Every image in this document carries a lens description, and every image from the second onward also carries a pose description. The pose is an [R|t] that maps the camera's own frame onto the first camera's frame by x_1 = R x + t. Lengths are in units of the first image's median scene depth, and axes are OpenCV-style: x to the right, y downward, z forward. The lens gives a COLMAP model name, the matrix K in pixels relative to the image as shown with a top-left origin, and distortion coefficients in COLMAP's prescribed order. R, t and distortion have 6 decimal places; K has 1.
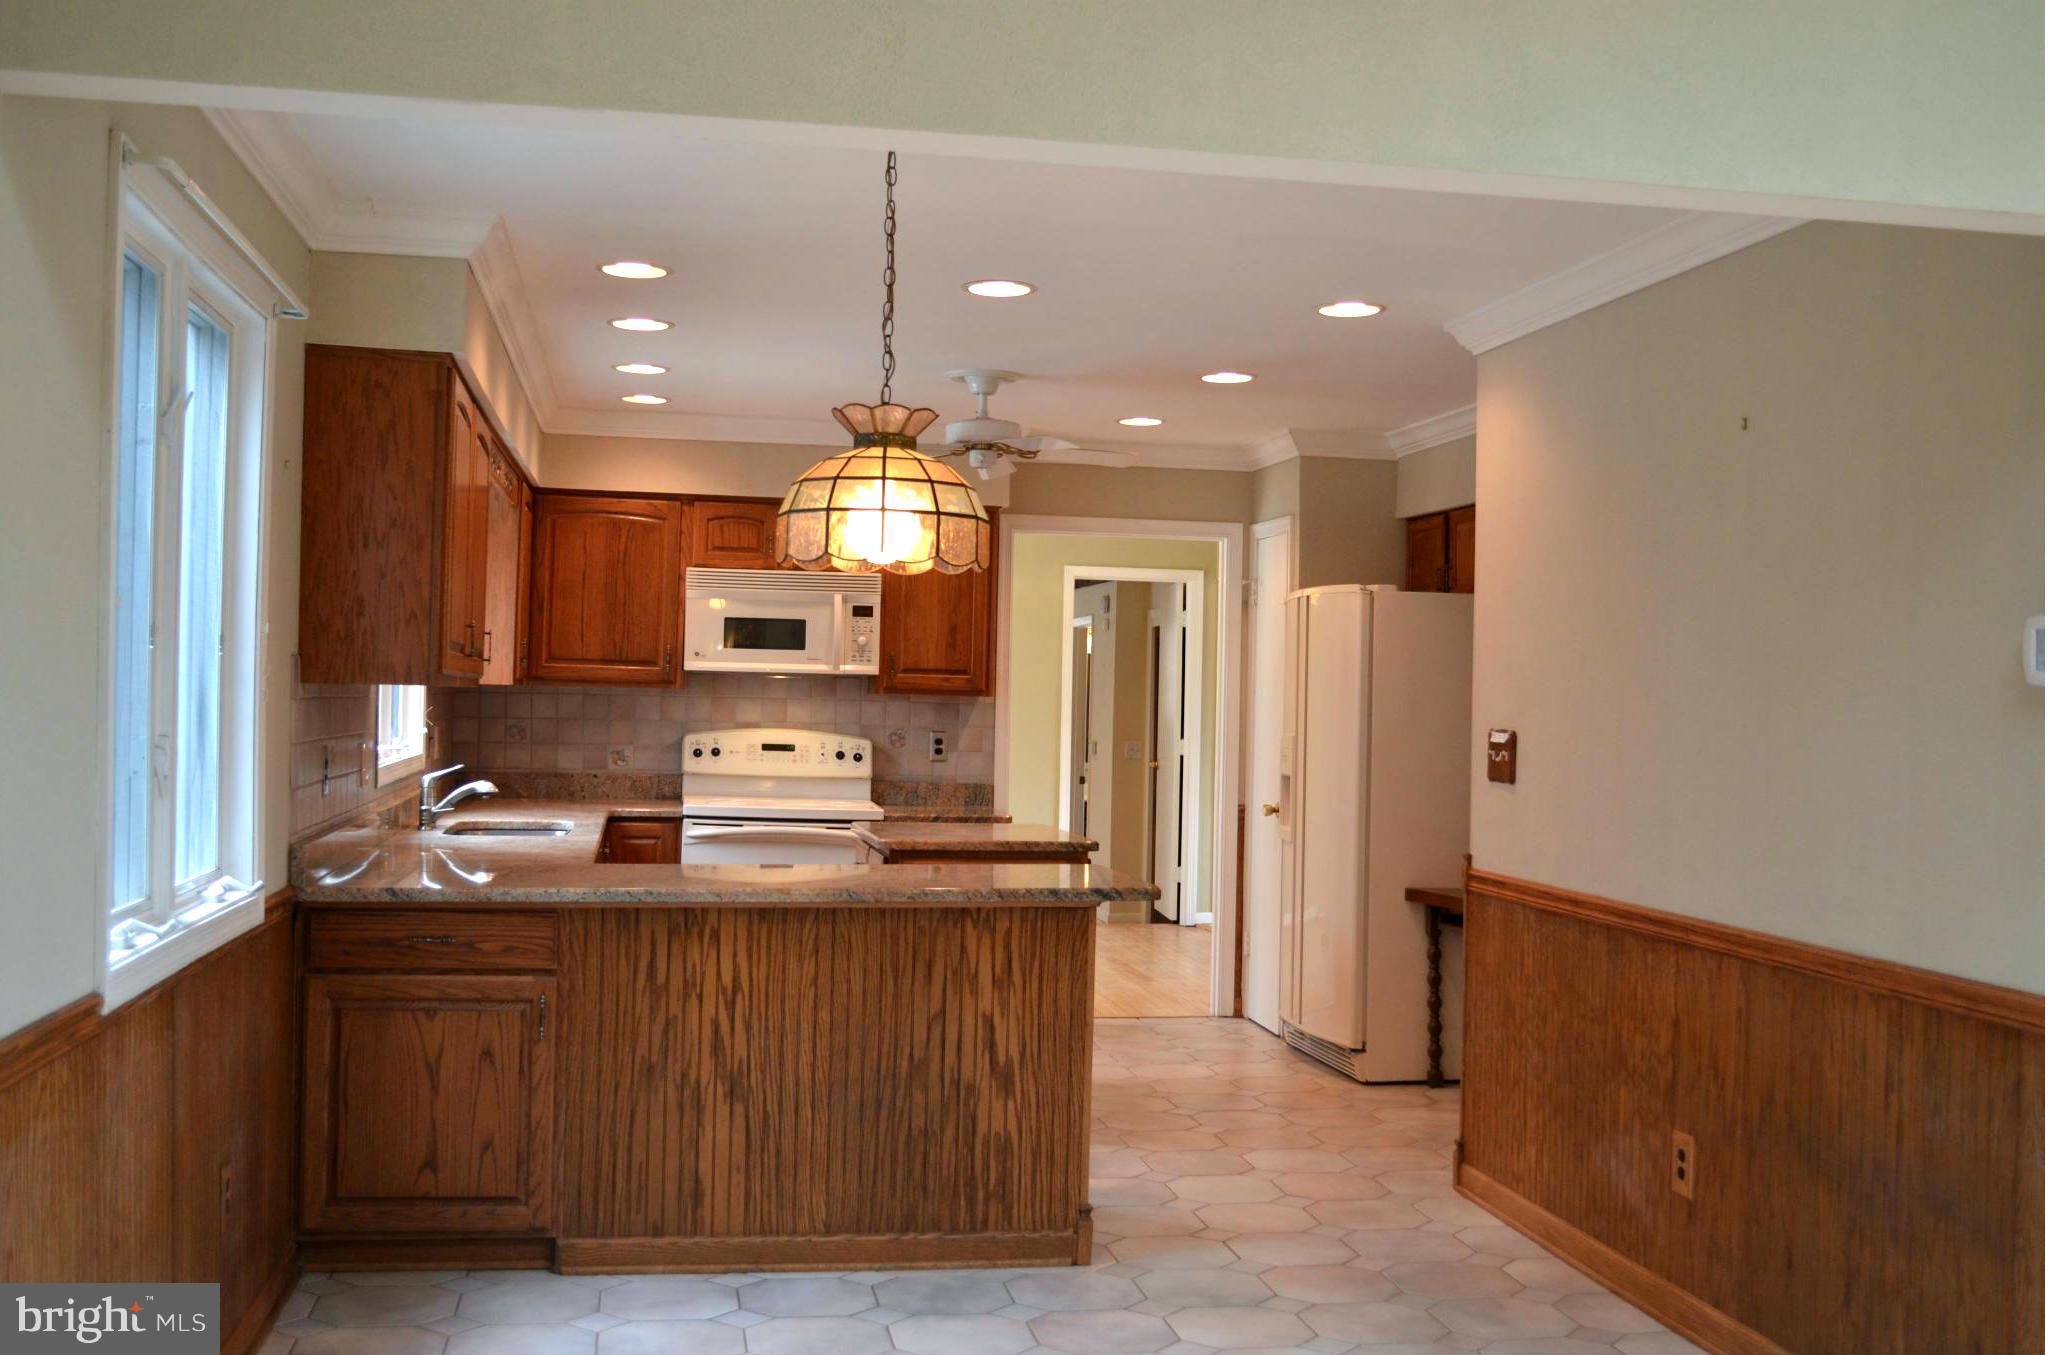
lens RADIAL K [[2158.6, 0, 1023.5], [0, 2158.6, 673.3], [0, 0, 1]] dist [-0.055498, 0.000000]
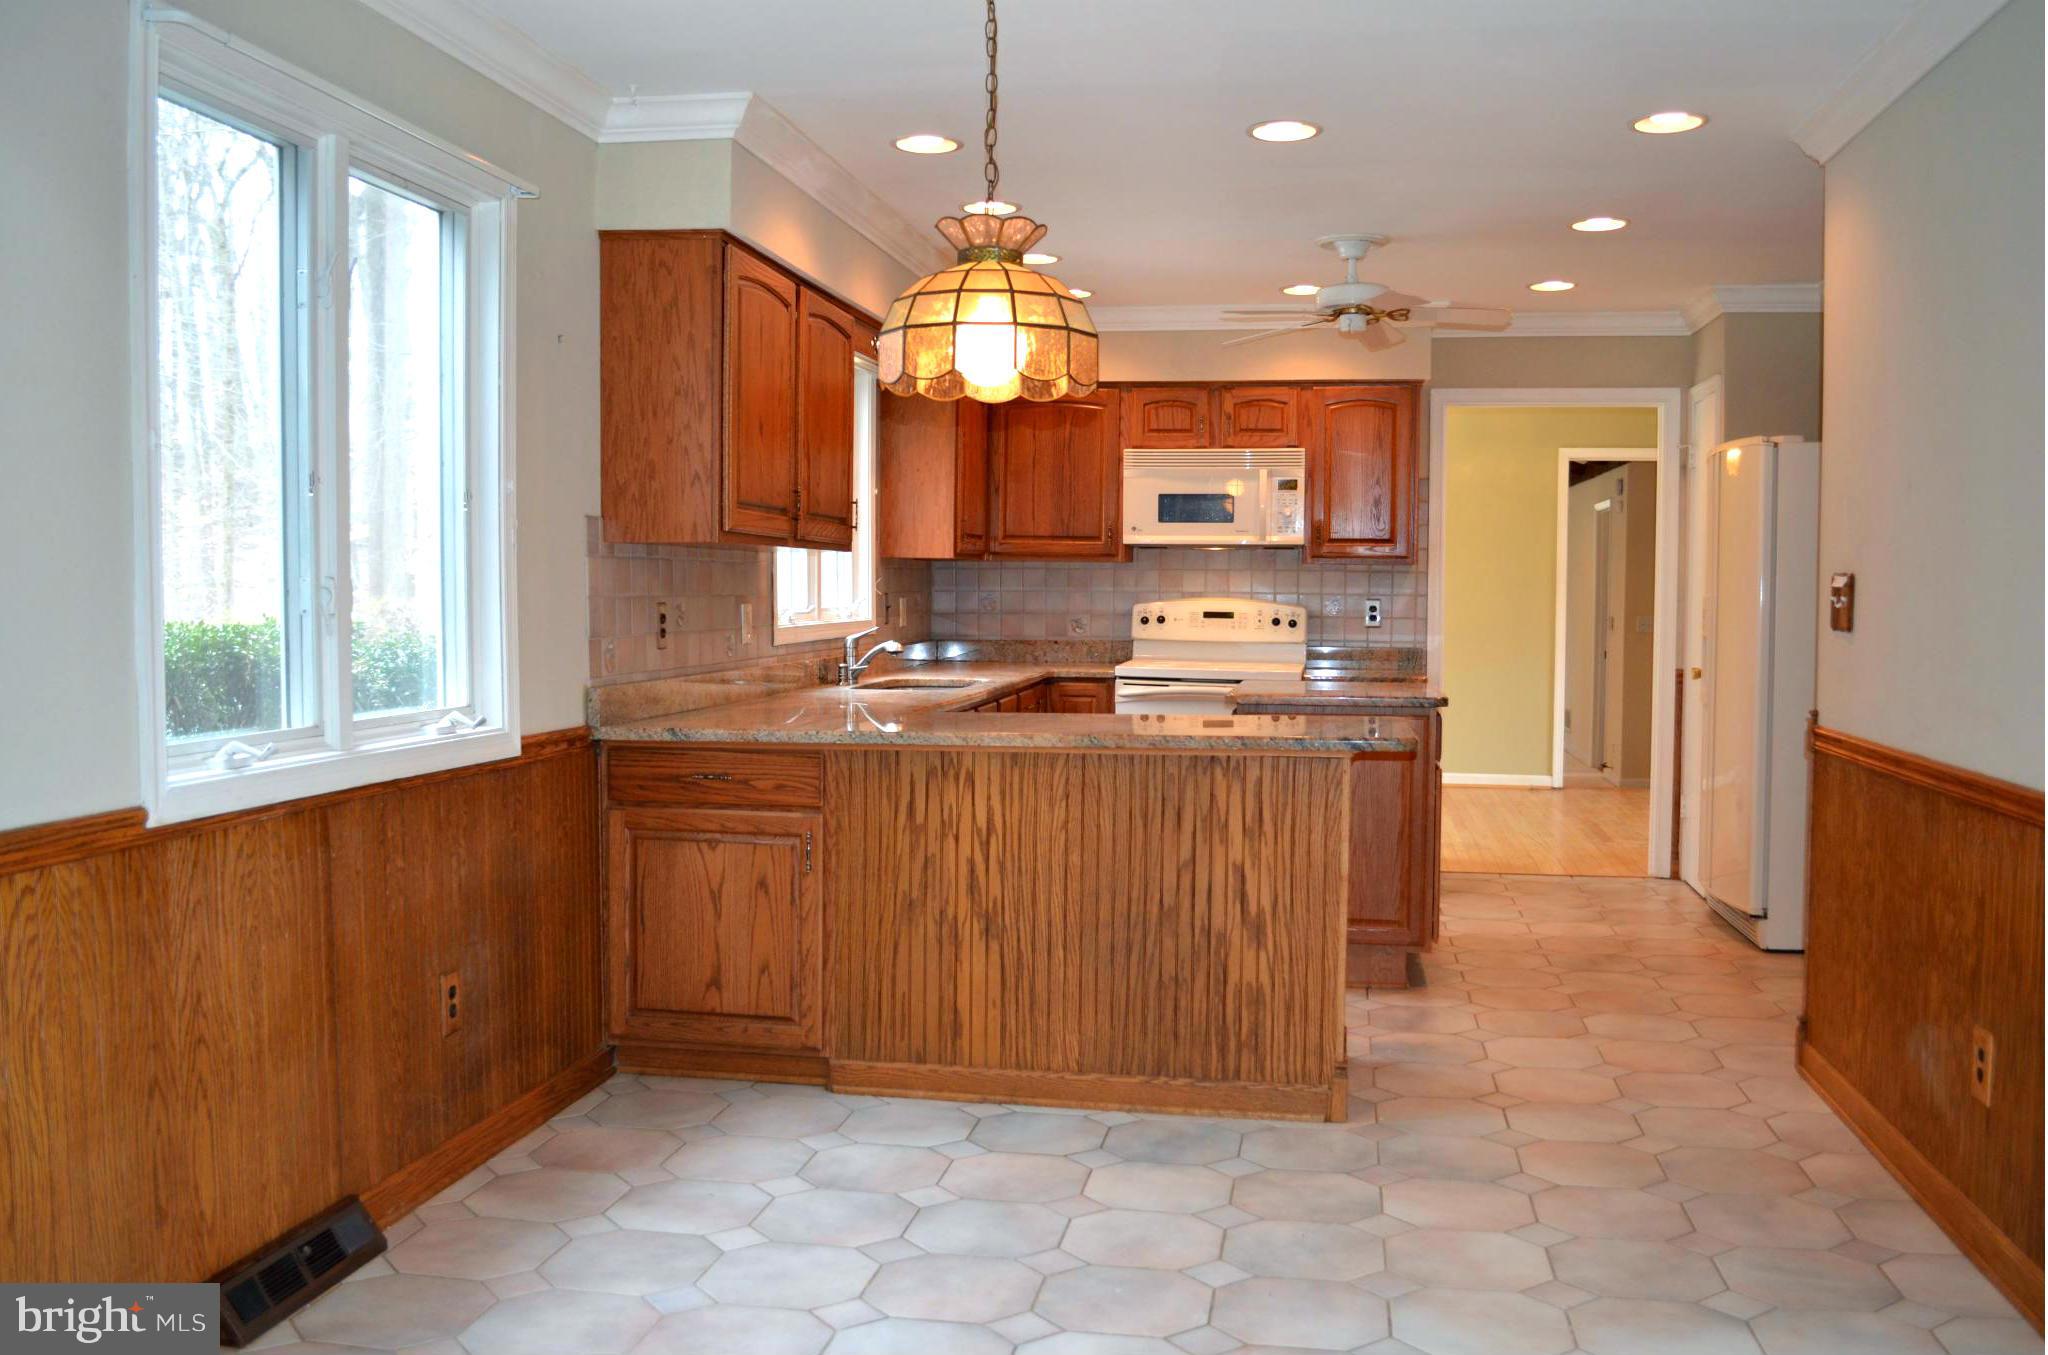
lens RADIAL K [[1811.6, 0, 1019.6], [0, 1811.6, 677.3], [0, 0, 1]] dist [-0.067489, 0.005589]
pose [[0.939934, 0.001738, -0.341352, 0.171533], [0.017152, 0.998483, 0.052312, 0.027838], [0.340925, -0.055025, 0.938479, 0.193221]]
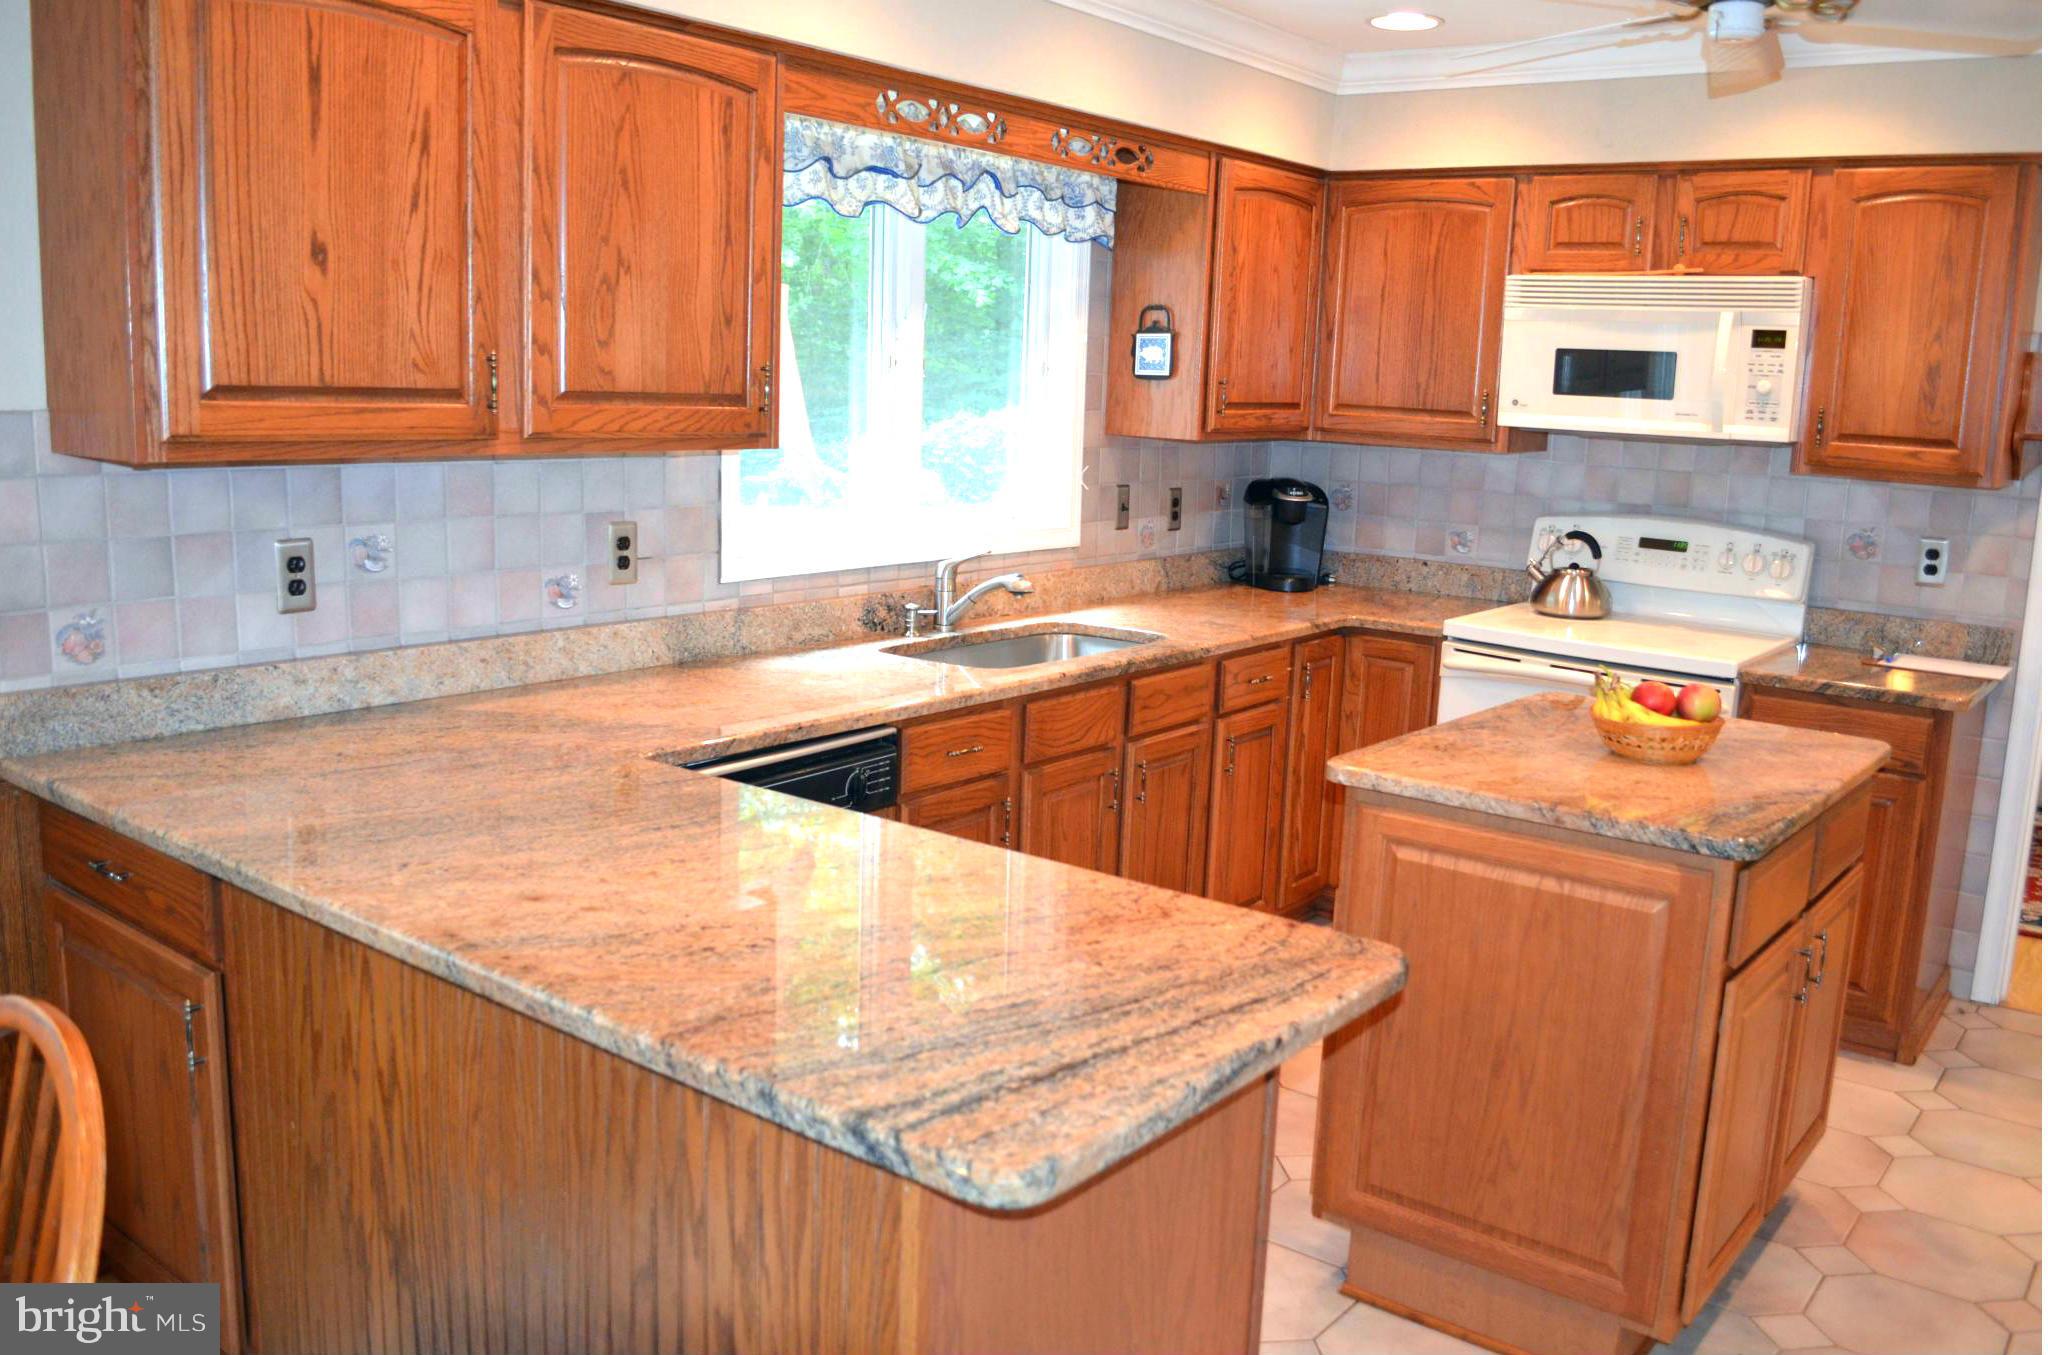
lens RADIAL K [[1679.9, 0, 1028.1], [0, 1679.9, 685.1], [0, 0, 1]] dist [-0.072771, -0.008099]
pose [[0.669545, 0.136656, -0.730092, 0.235263], [-0.014214, 0.985107, 0.171354, -0.014367], [0.742635, -0.104352, 0.661516, 0.846020]]
